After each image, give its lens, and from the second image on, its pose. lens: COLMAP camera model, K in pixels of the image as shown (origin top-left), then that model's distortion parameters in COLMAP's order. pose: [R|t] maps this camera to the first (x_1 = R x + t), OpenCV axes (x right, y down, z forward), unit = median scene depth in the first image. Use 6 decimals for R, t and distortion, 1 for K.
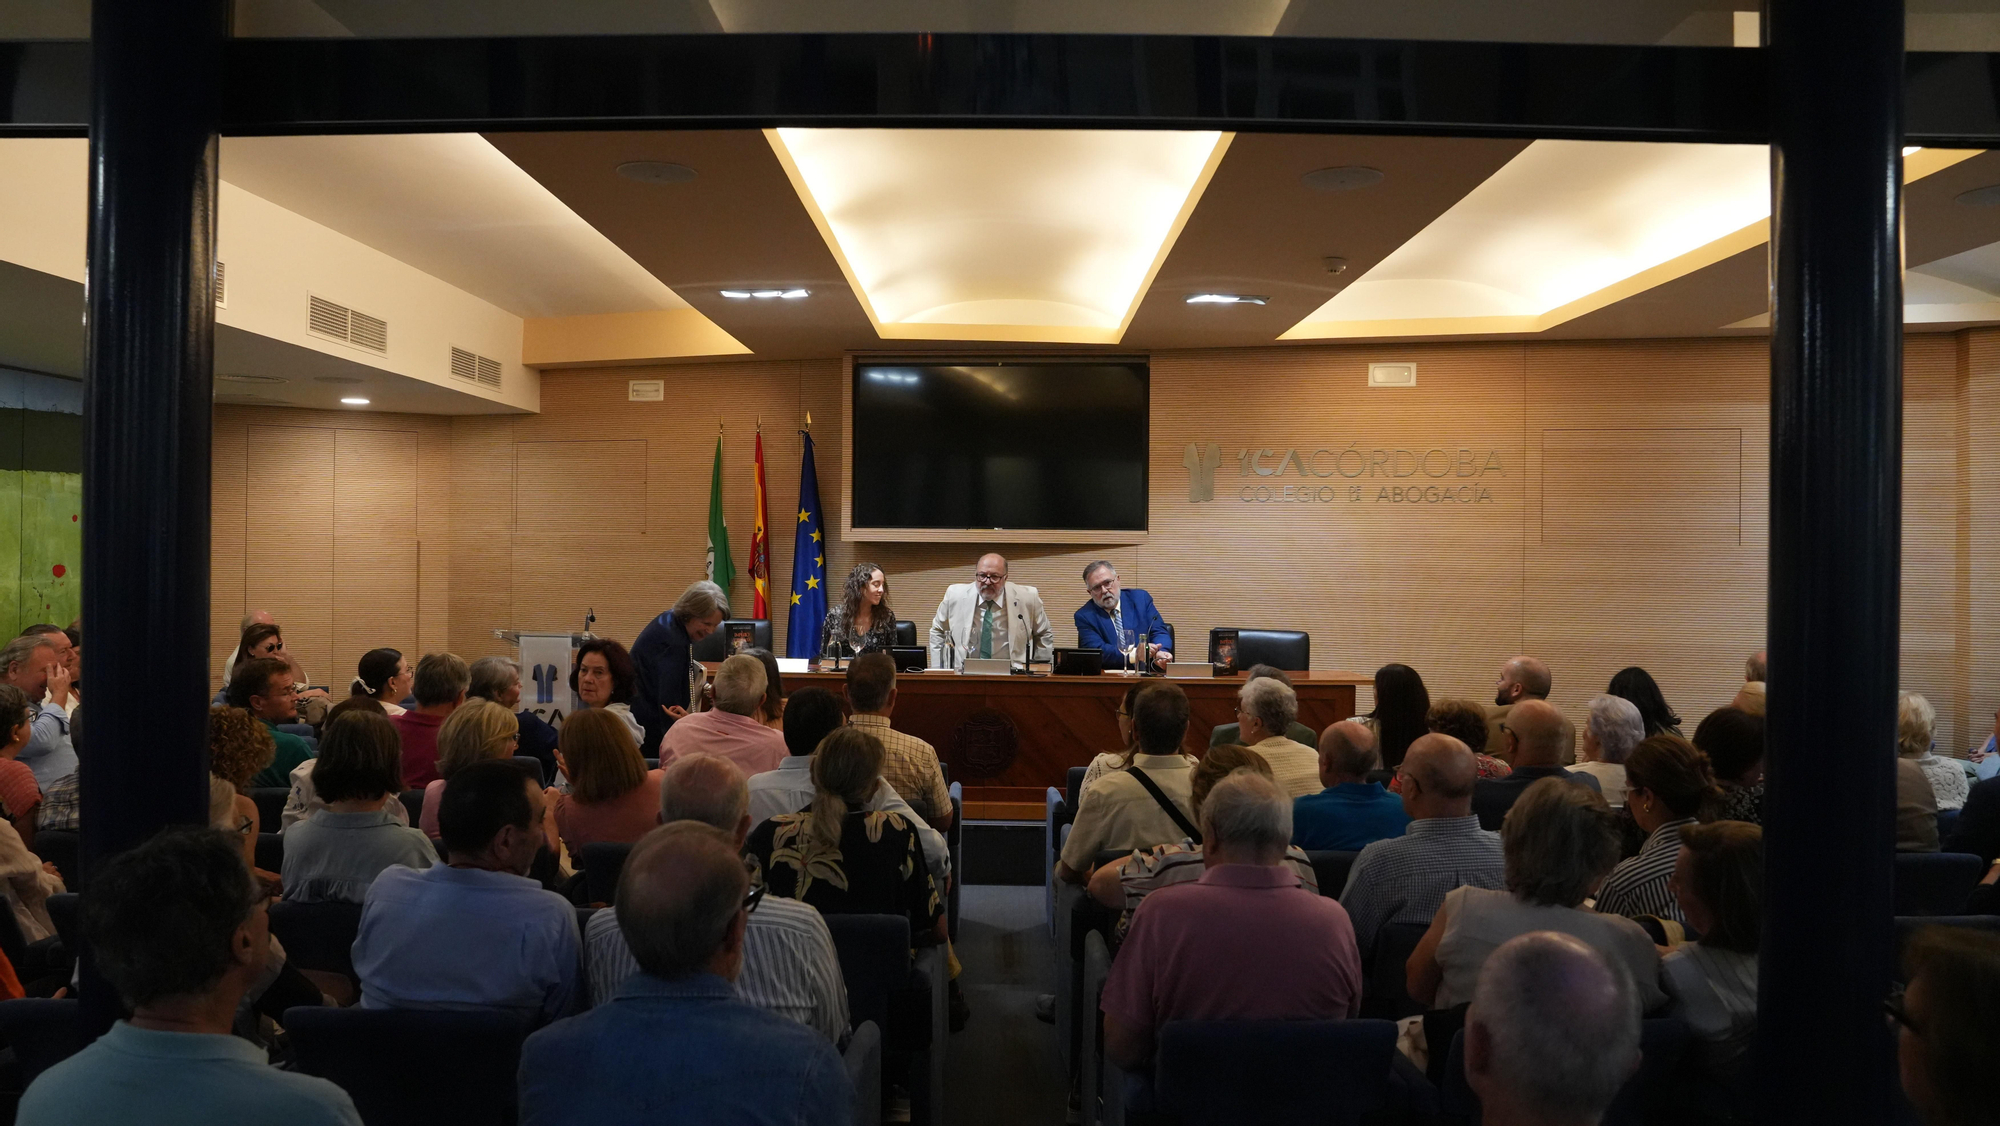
lens RADIAL K [[1399.5, 0, 1002.0], [0, 1399.5, 559.3], [0, 0, 1]] dist [-0.001837, -0.000299]
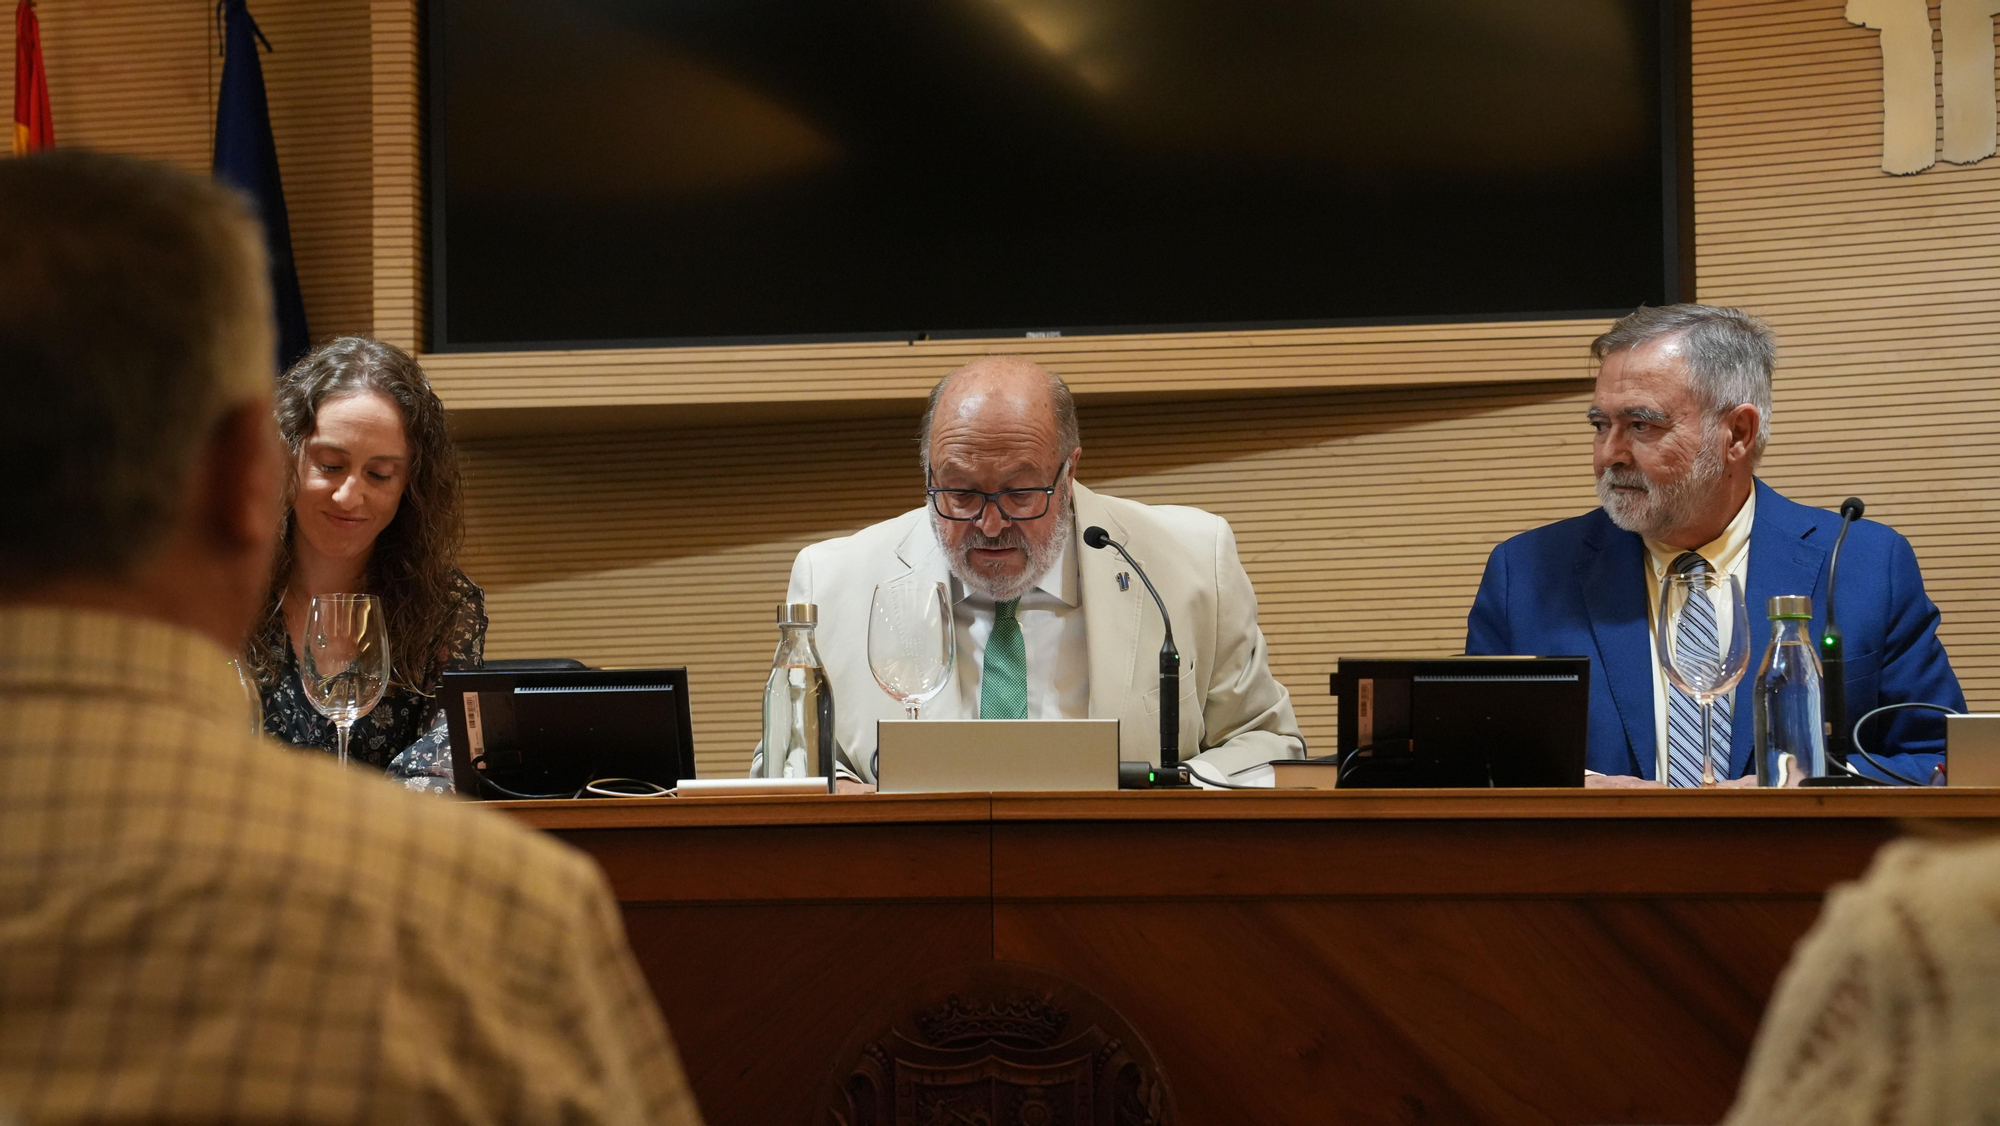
lens RADIAL K [[3983.8, 0, 997.9], [0, 3983.8, 563.2], [0, 0, 1]] dist [0.072166, 0.000000]
pose [[0.999488, -0.031622, -0.004967, -0.007373], [0.031096, 0.996006, -0.083700, 0.096139], [0.007594, 0.083503, 0.996479, 0.449777]]
